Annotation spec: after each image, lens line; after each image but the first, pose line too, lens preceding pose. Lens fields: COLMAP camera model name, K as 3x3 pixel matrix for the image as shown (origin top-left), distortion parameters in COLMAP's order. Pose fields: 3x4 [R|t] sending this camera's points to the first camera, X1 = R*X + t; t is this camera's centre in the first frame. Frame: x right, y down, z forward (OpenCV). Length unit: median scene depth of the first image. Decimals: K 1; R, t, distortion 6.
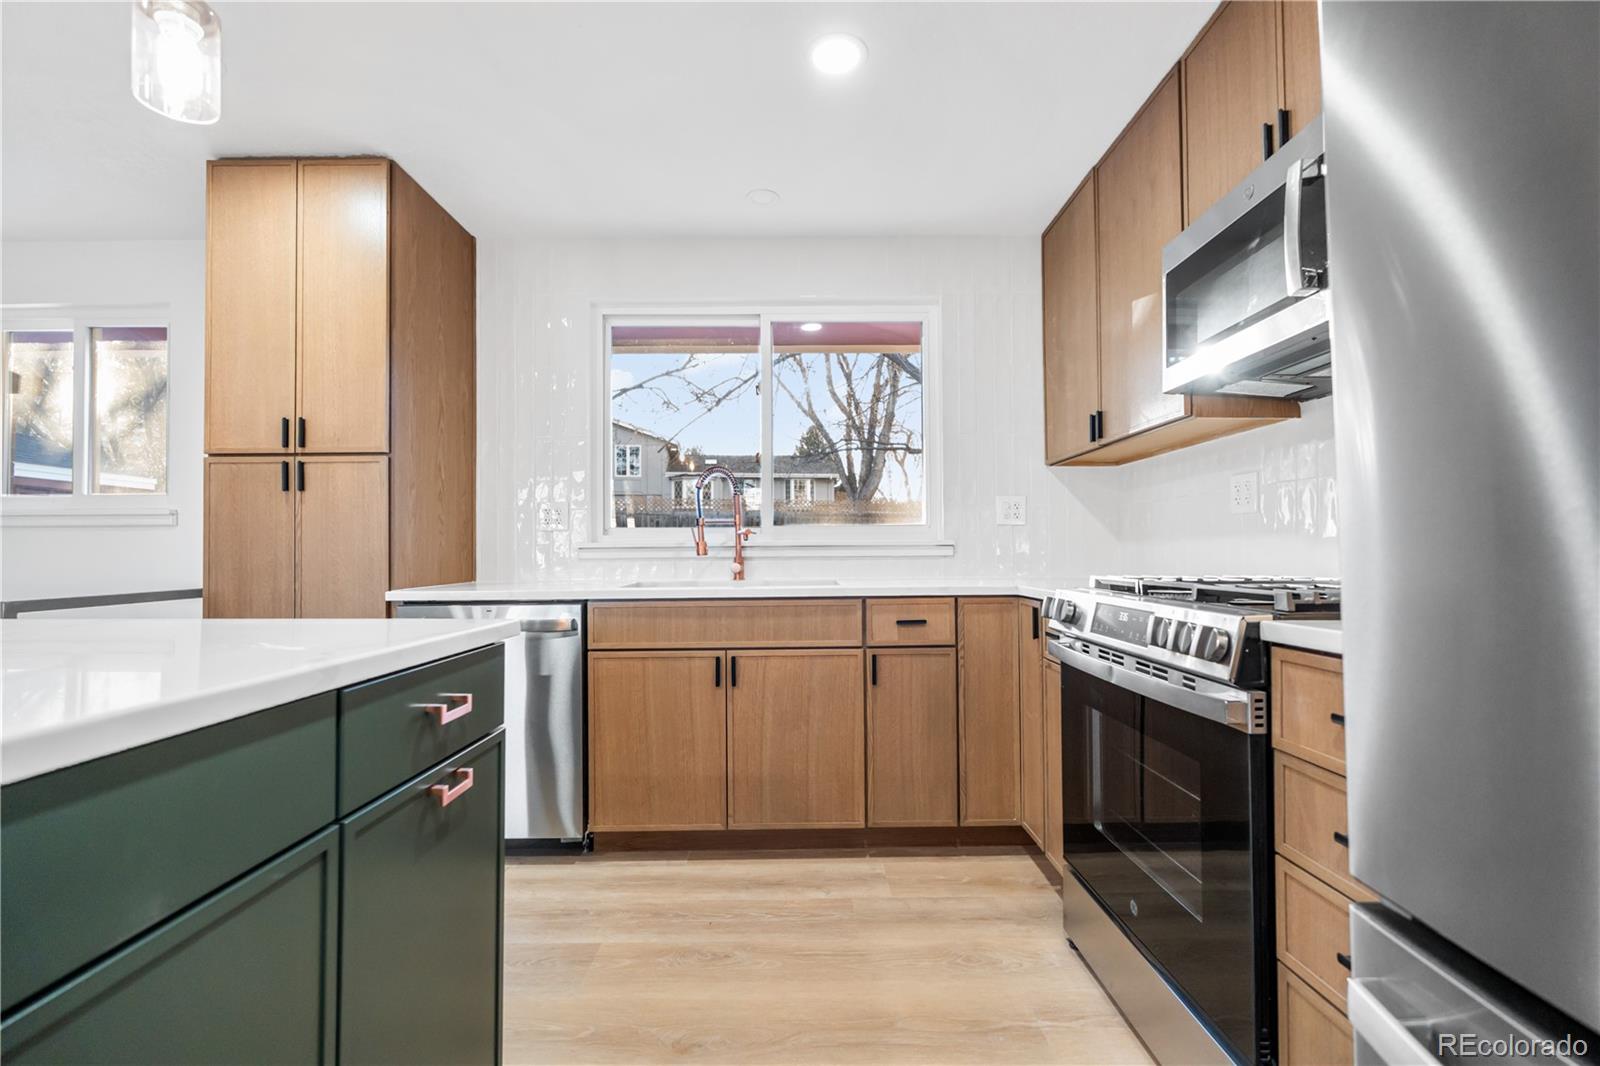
lens RADIAL K [[718.4, 0, 816.4], [0, 718.4, 544.7], [0, 0, 1]] dist [-0.009748, 0.000099]
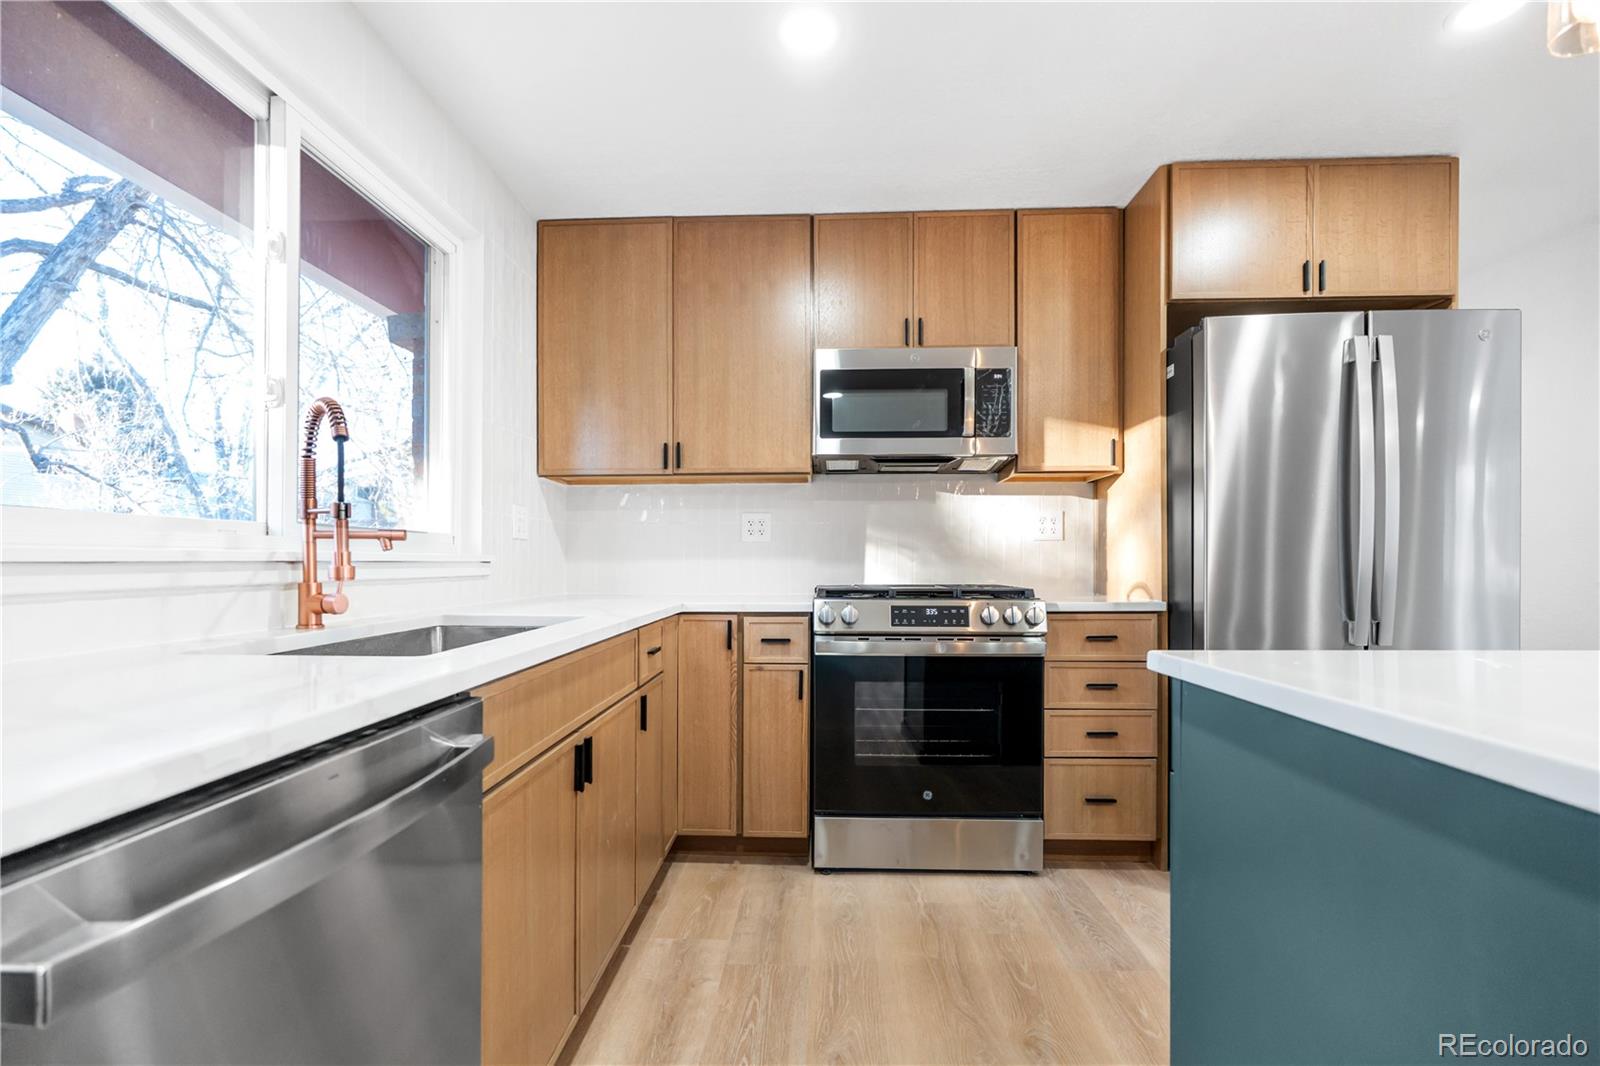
lens RADIAL K [[718.4, 0, 794.7], [0, 718.4, 563.6], [0, 0, 1]] dist [-0.009748, 0.000099]
pose [[0.044509, 0.005137, 0.998996, -0.738651], [-0.006636, 0.999966, -0.004846, 0.004754], [-0.998987, -0.006414, 0.044541, 0.783073]]
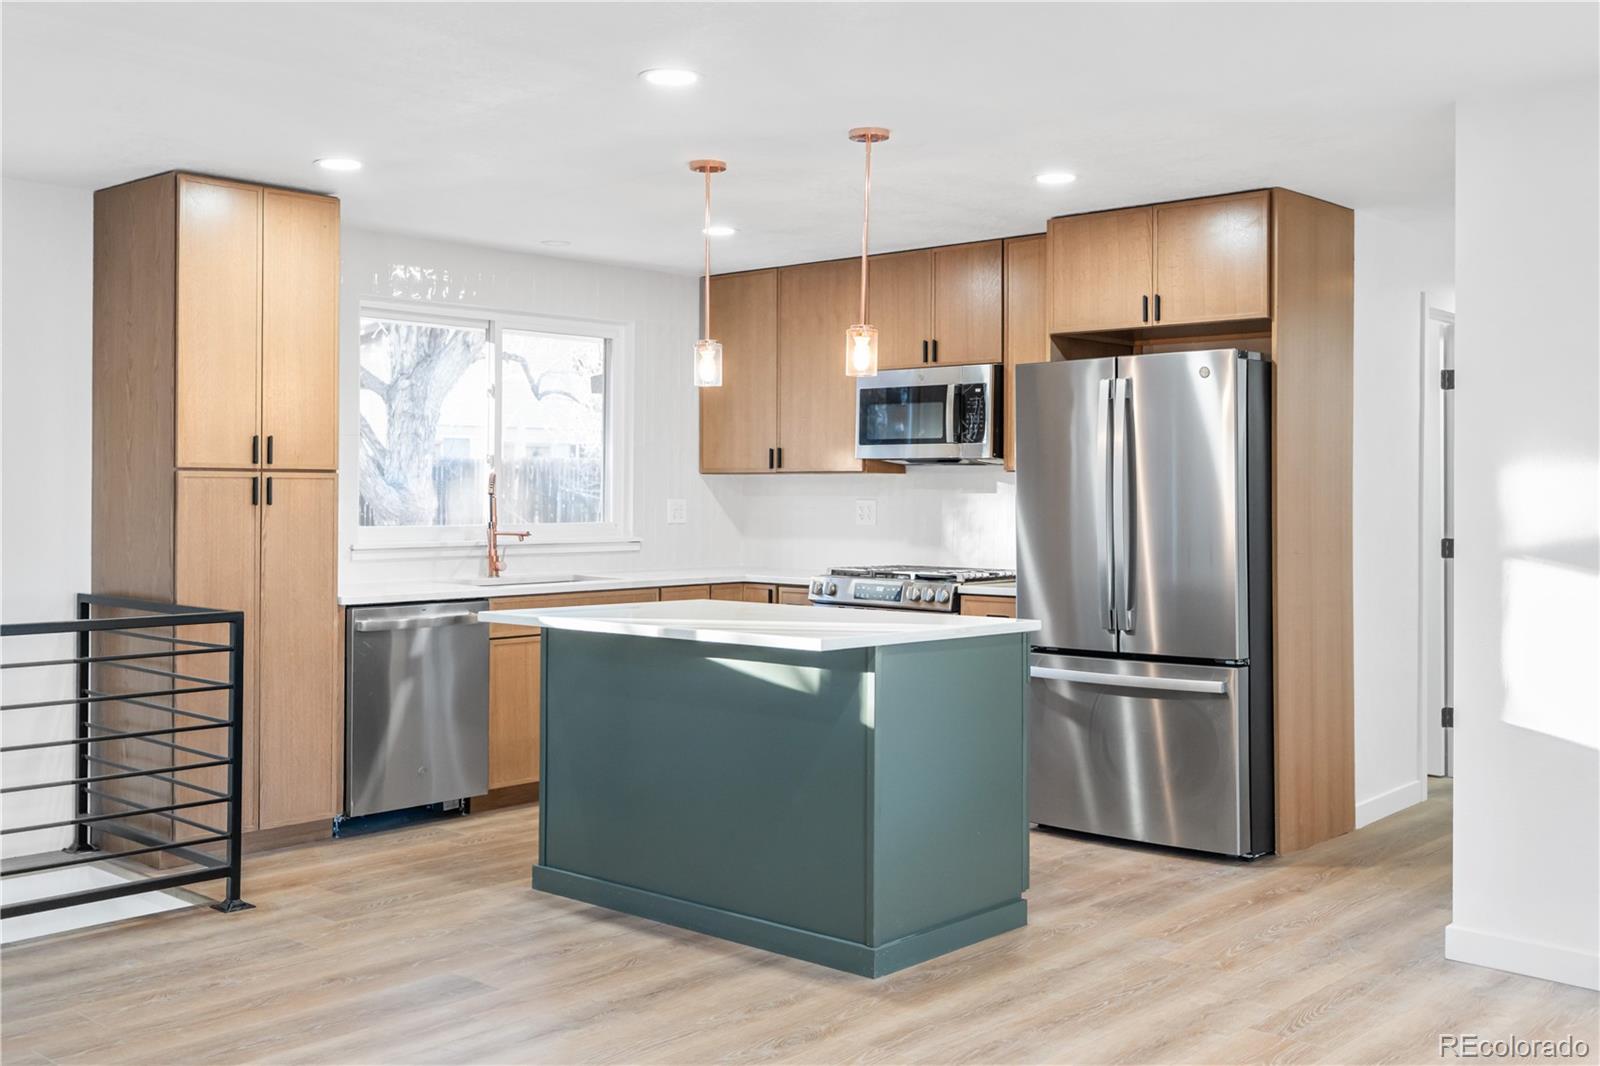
lens RADIAL K [[1616.4, 0, 809.1], [0, 1616.4, 527.6], [0, 0, 1]] dist [0.013884, 0.000000]
pose [[0.674209, -0.007198, 0.738506, -1.958800], [-0.016380, 0.999561, 0.024697, -0.114209], [-0.738359, -0.028748, 0.673795, -1.217638]]
